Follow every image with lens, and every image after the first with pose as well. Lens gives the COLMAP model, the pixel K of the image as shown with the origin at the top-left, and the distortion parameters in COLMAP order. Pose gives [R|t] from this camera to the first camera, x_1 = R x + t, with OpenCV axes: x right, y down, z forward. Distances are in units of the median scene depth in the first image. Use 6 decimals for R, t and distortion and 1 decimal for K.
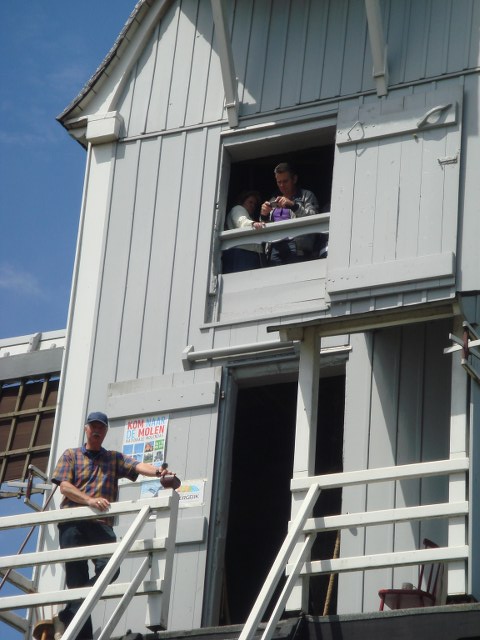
lens RADIAL K [[2031.8, 0, 239.8], [0, 2031.8, 319.5], [0, 0, 1]] dist [0.657198, 0.000000]
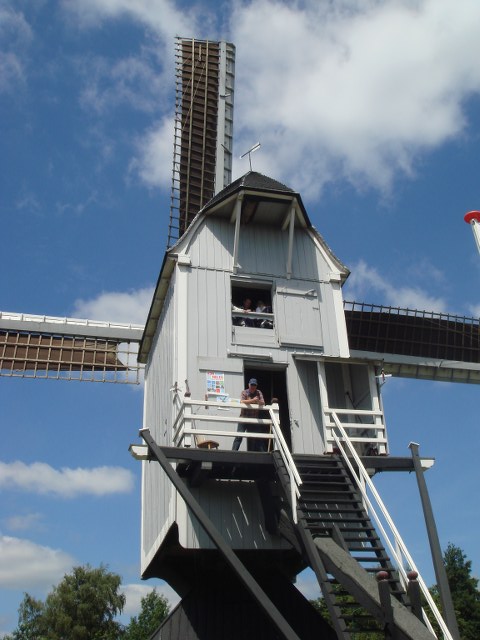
lens RADIAL K [[727.7, 0, 239.2], [0, 727.7, 318.9], [0, 0, 1]] dist [-0.174364, 0.000000]
pose [[0.769737, 0.235675, 0.593265, -0.600461], [-0.211521, 0.971016, -0.111296, 0.078922], [-0.602299, -0.039819, 0.797277, 0.202423]]
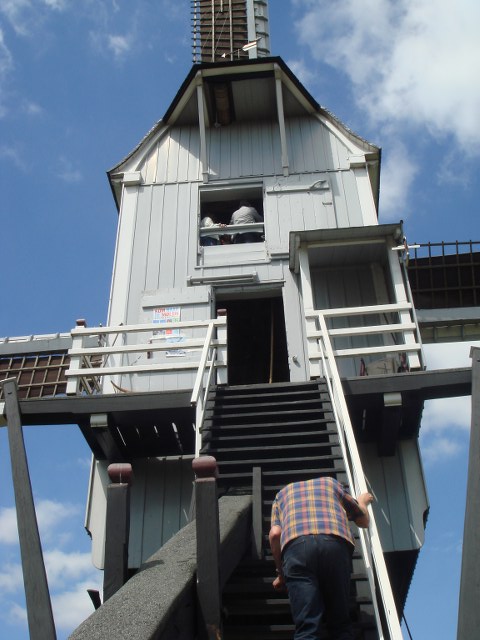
lens RADIAL K [[765.7, 0, 240.6], [0, 765.7, 317.7], [0, 0, 1]] dist [-0.123091, 0.000000]
pose [[0.934648, 0.144426, 0.324921, -0.198799], [-0.082273, 0.976837, -0.197538, 0.181583], [-0.345924, 0.157896, 0.924881, 0.342102]]
